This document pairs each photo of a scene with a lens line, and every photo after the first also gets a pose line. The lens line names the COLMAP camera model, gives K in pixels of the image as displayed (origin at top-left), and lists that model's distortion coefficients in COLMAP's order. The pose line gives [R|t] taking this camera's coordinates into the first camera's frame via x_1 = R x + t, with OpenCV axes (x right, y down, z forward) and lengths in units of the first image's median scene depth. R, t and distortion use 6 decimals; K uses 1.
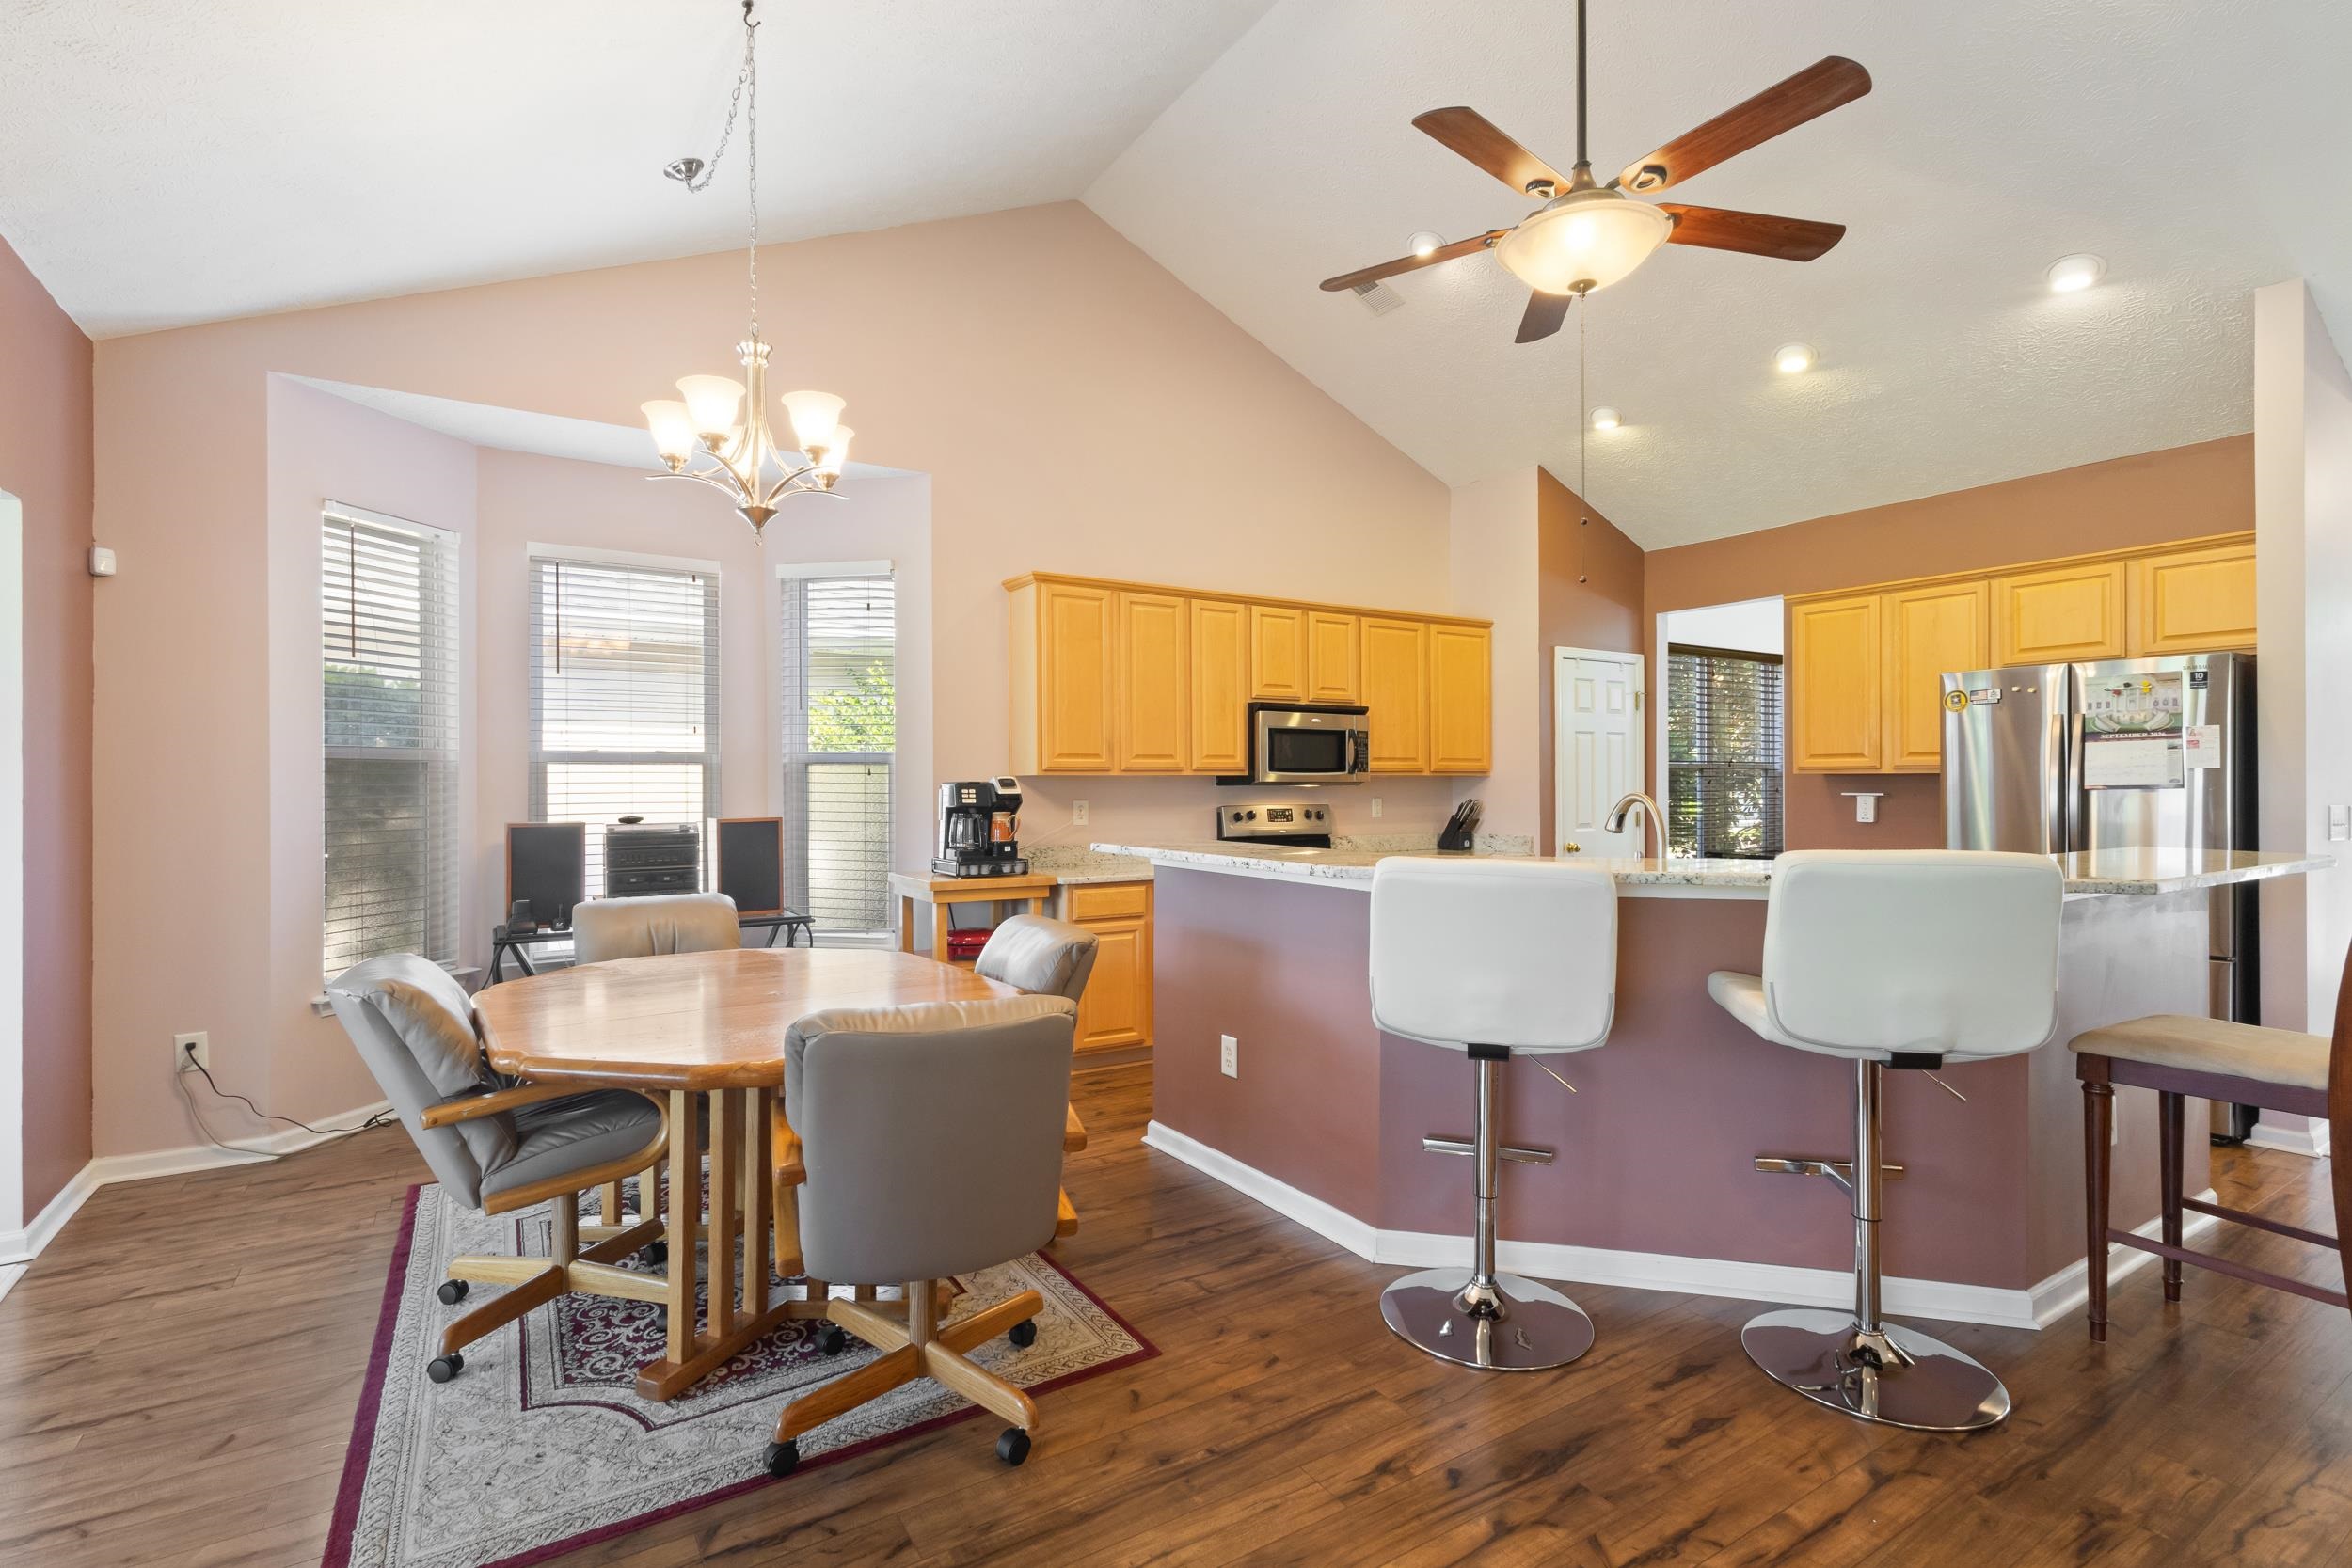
lens RADIAL K [[1071.1, 0, 1167.0], [0, 1071.1, 795.6], [0, 0, 1]] dist [0.003133, 0.000914]
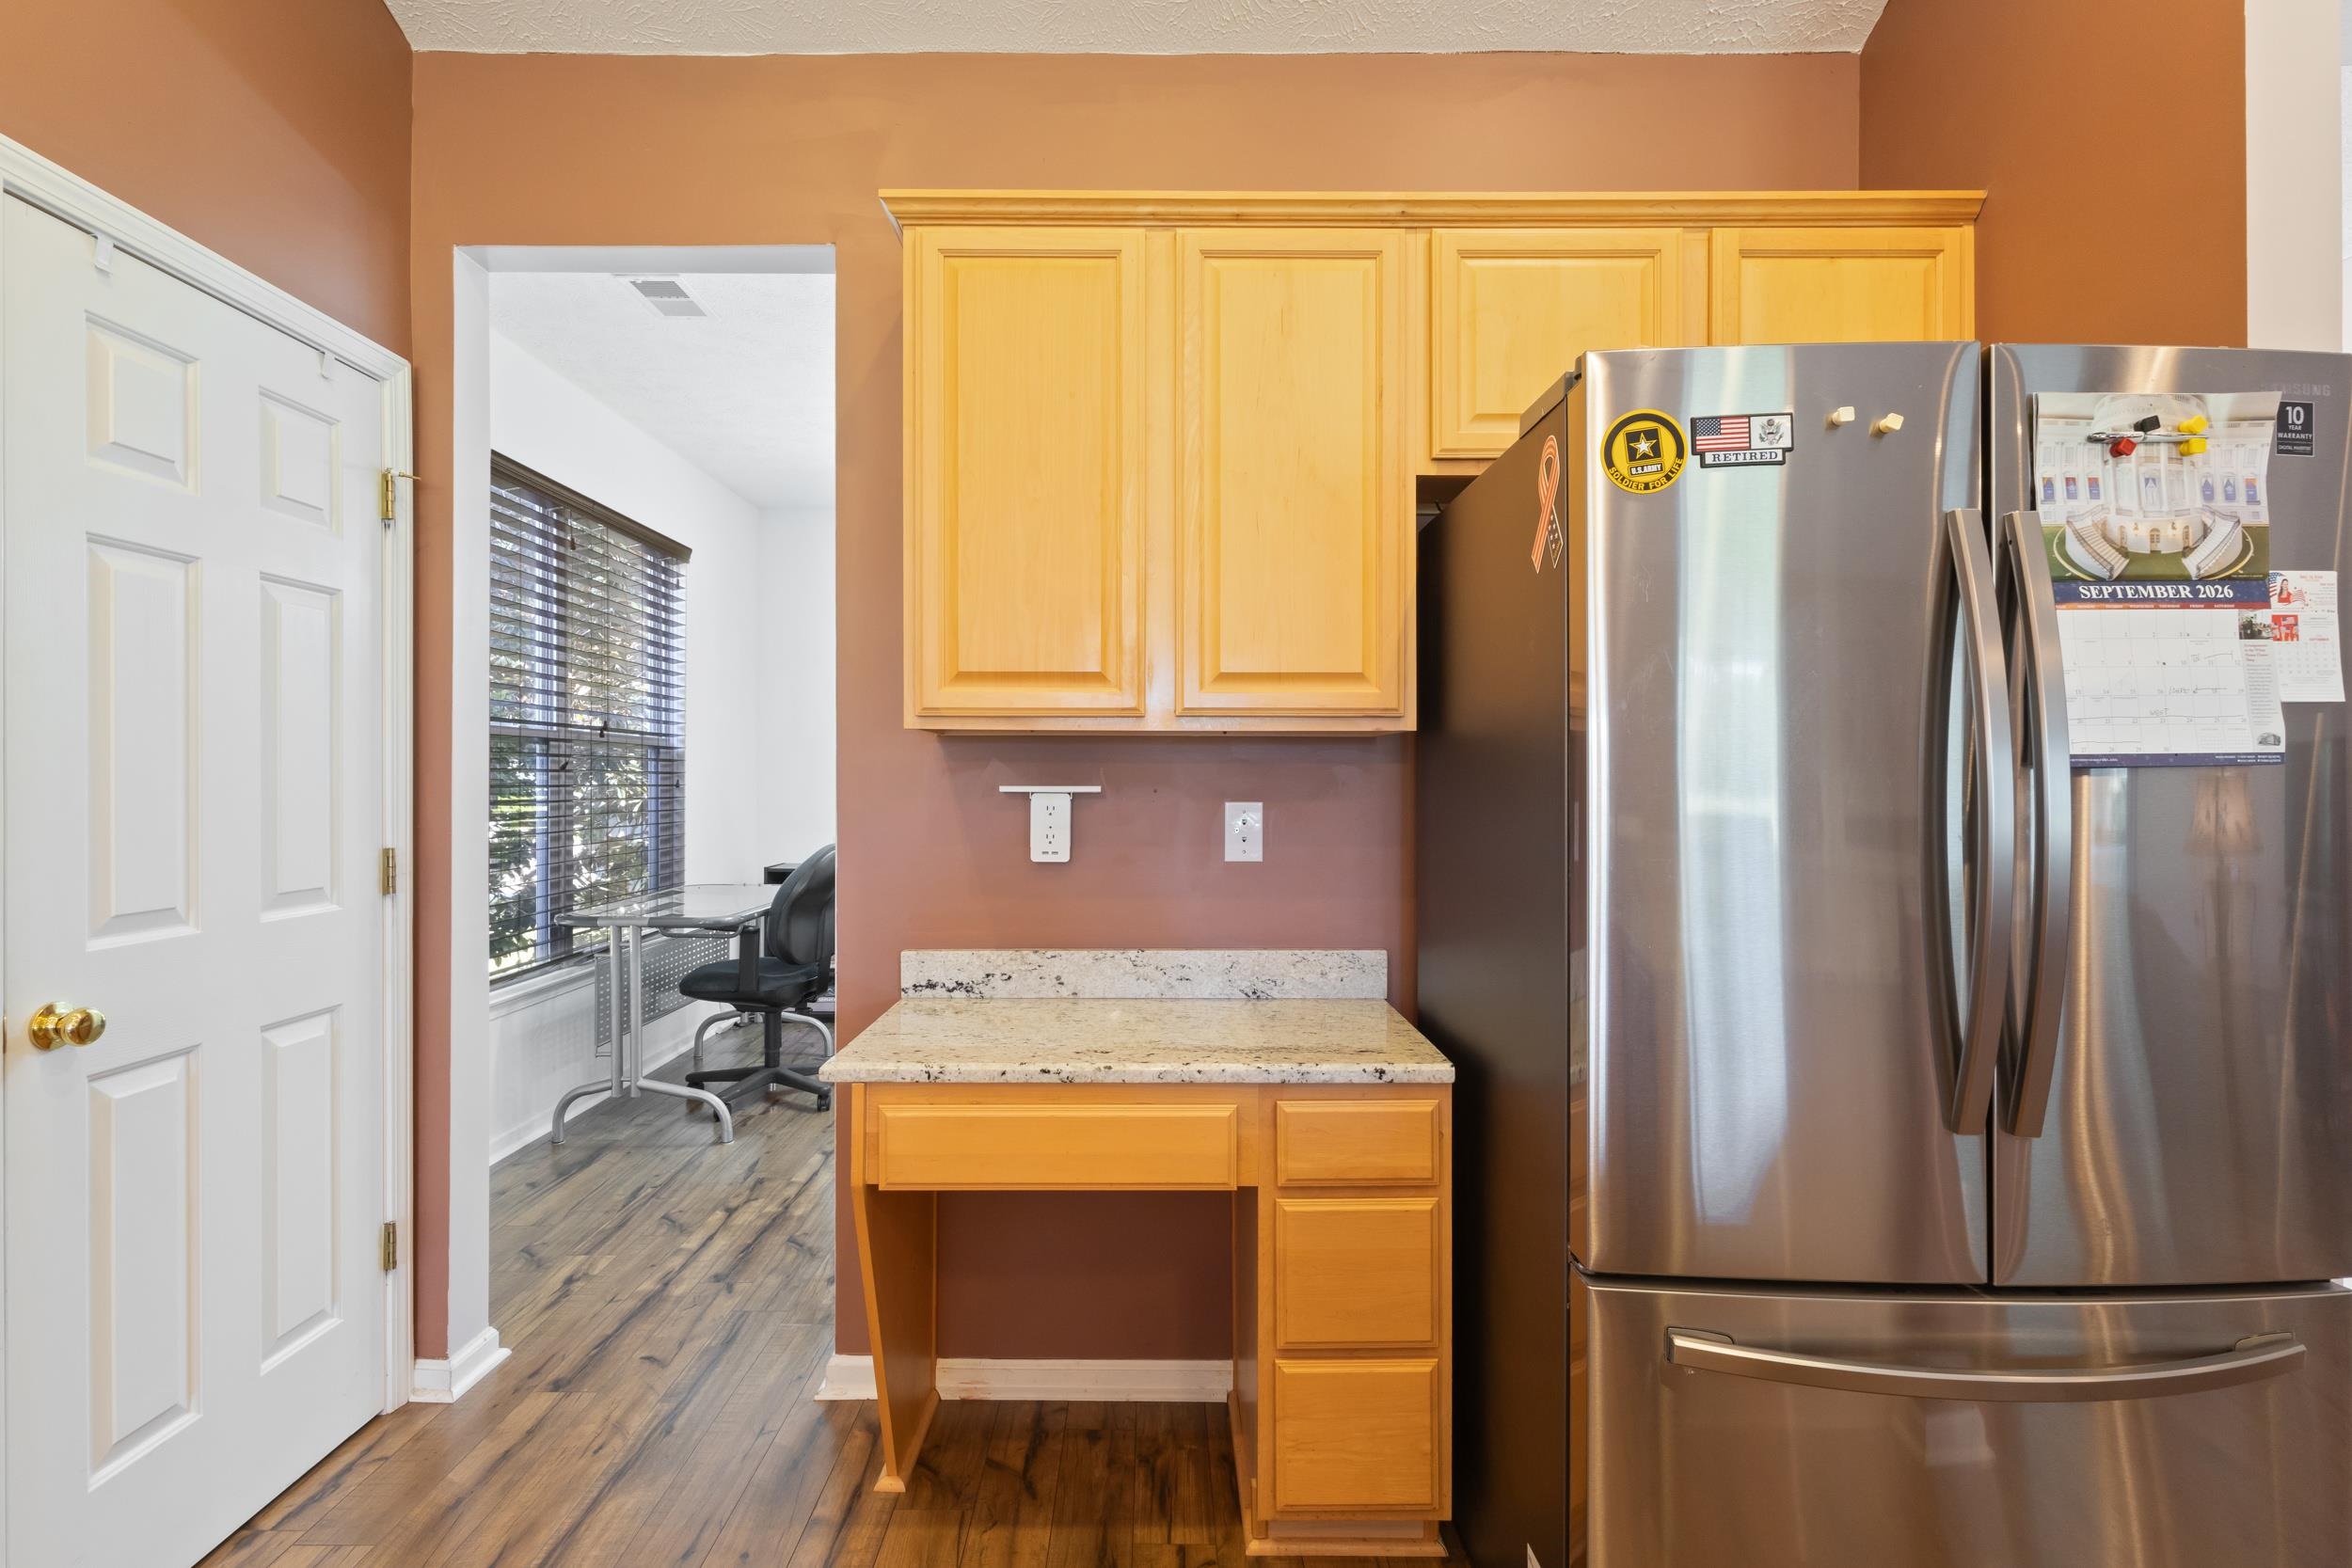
lens RADIAL K [[1071.1, 0, 1166.8], [0, 1071.1, 778.2], [0, 0, 1]] dist [0.003133, 0.000914]
pose [[0.521791, -0.001544, 0.853072, 0.364581], [0.009921, 0.999942, -0.004258, -0.002980], [-0.853016, 0.010685, 0.521776, 0.808536]]
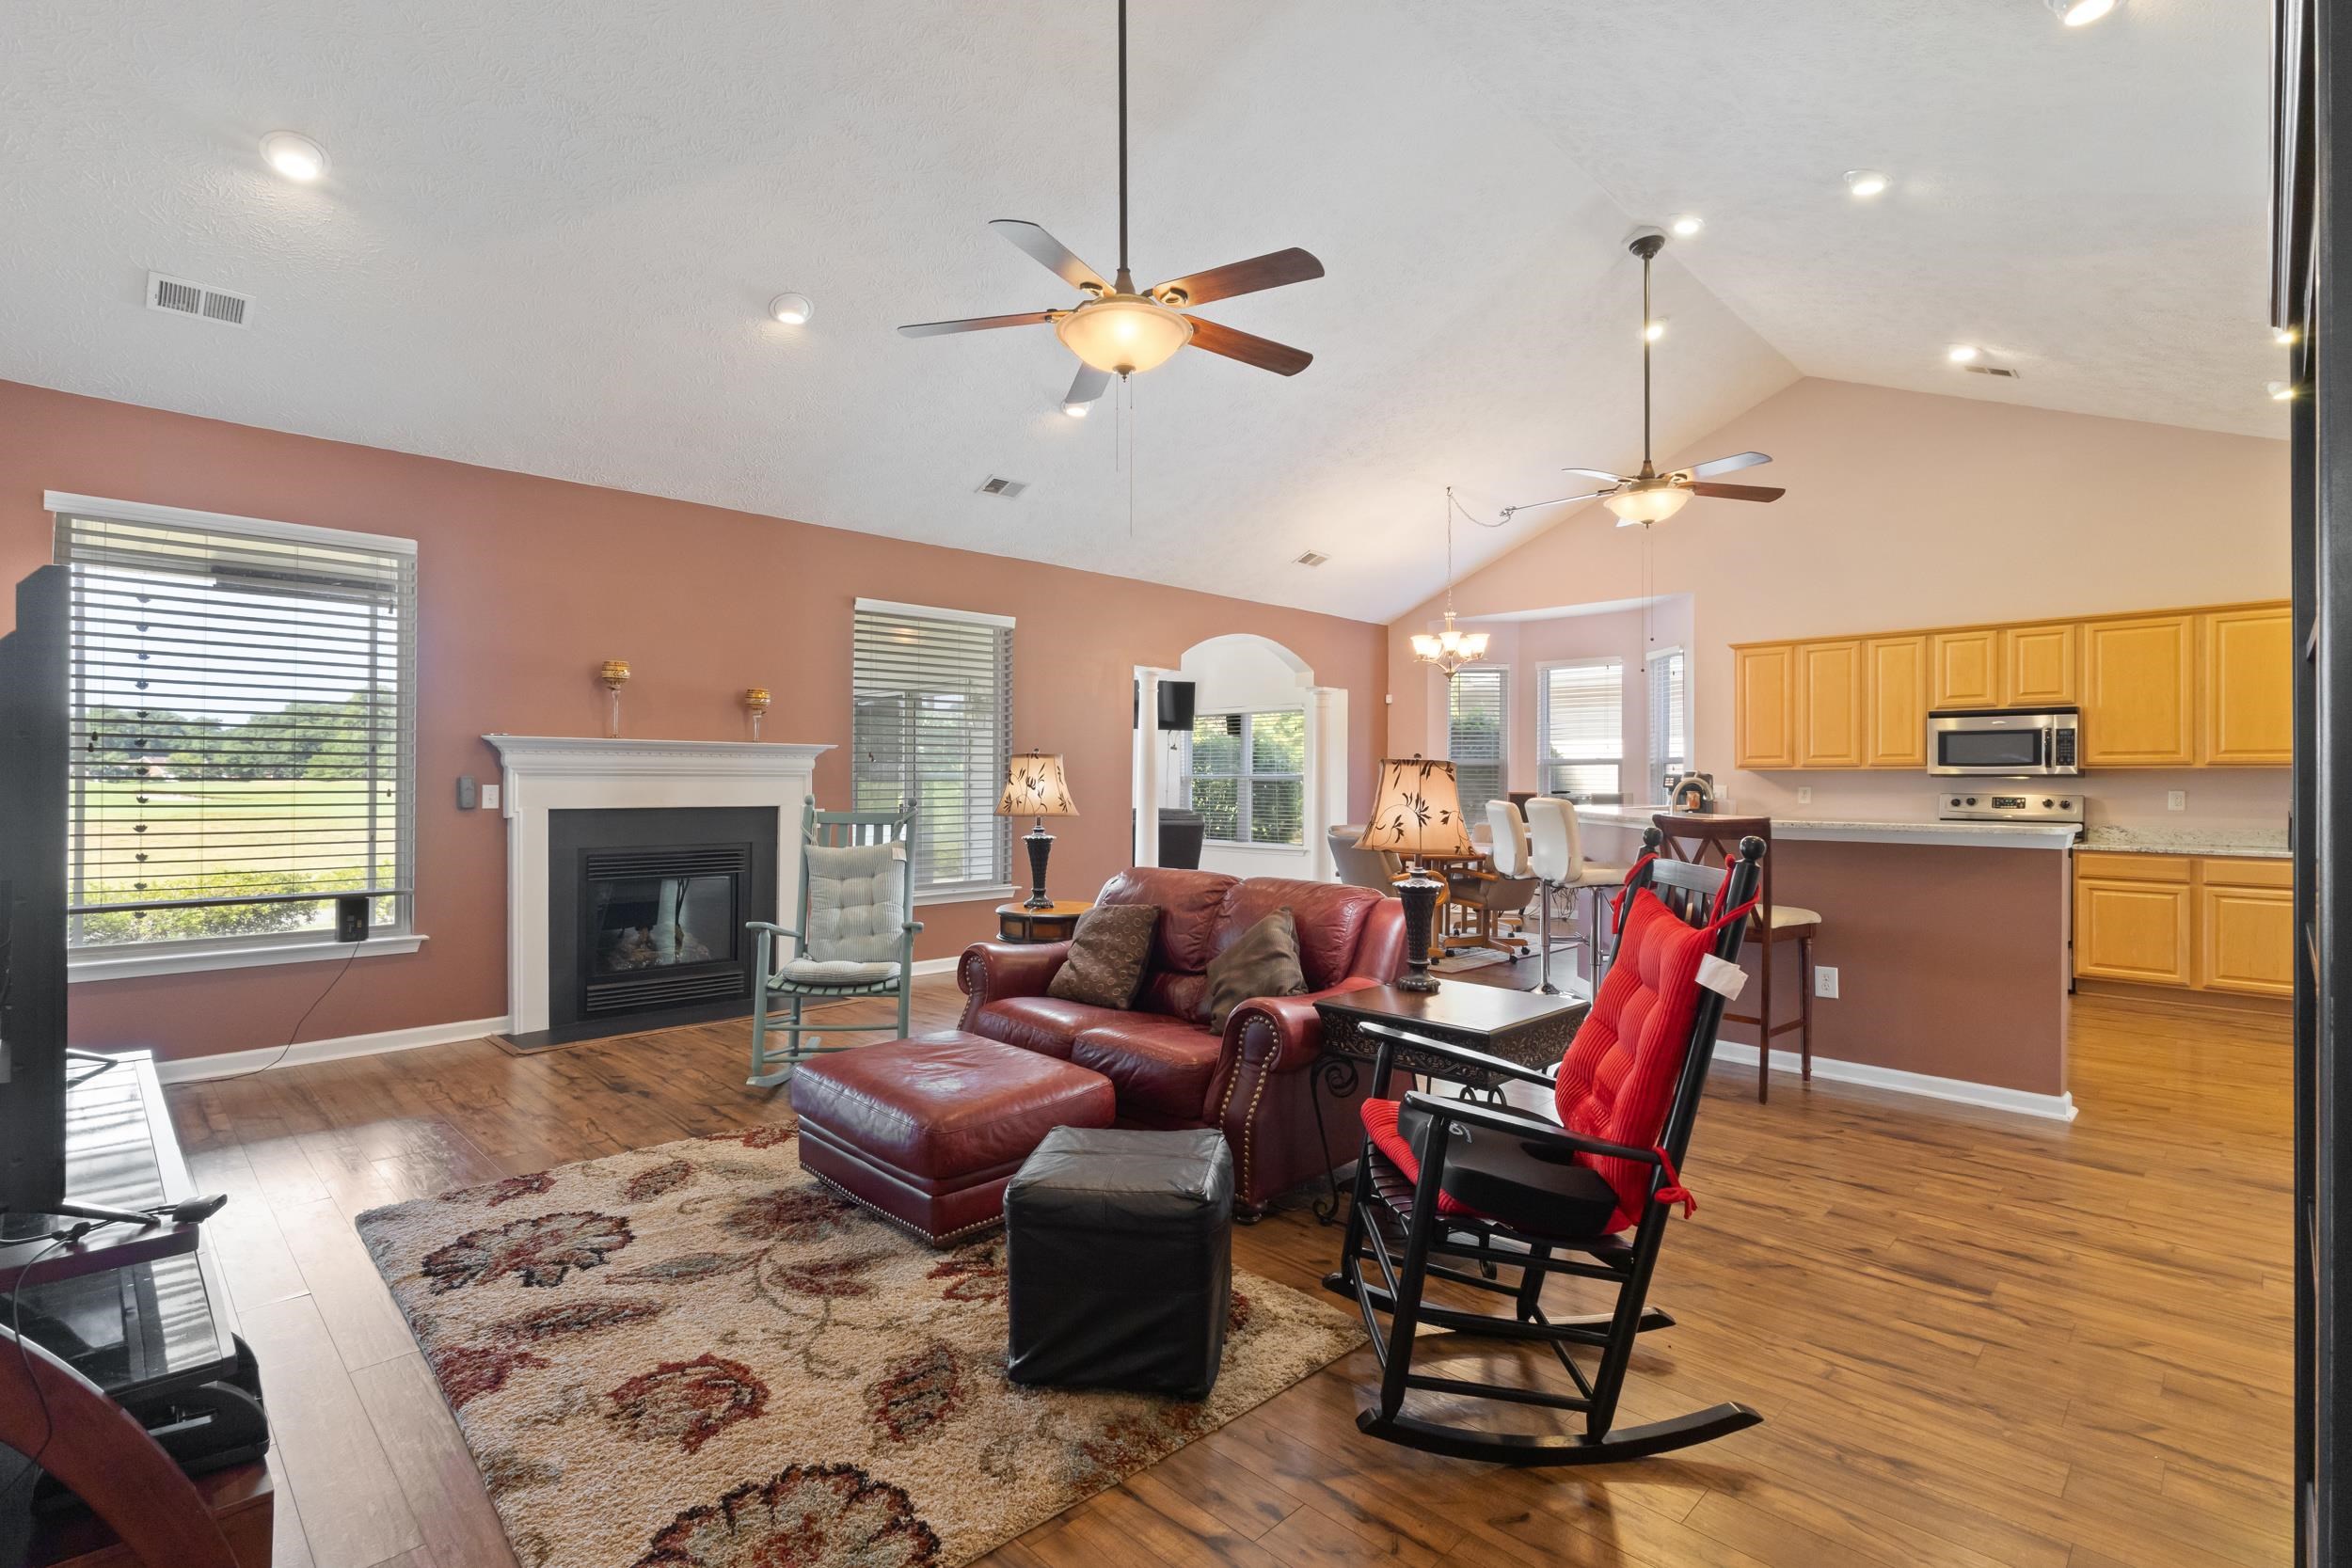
lens RADIAL K [[1071.1, 0, 1187.5], [0, 1071.1, 769.9], [0, 0, 1]] dist [0.003133, 0.000914]
pose [[0.235820, -0.005052, -0.971784, 1.164935], [-0.017725, 0.999798, -0.009499, 0.010693], [0.971635, 0.019465, 0.235683, -0.168076]]
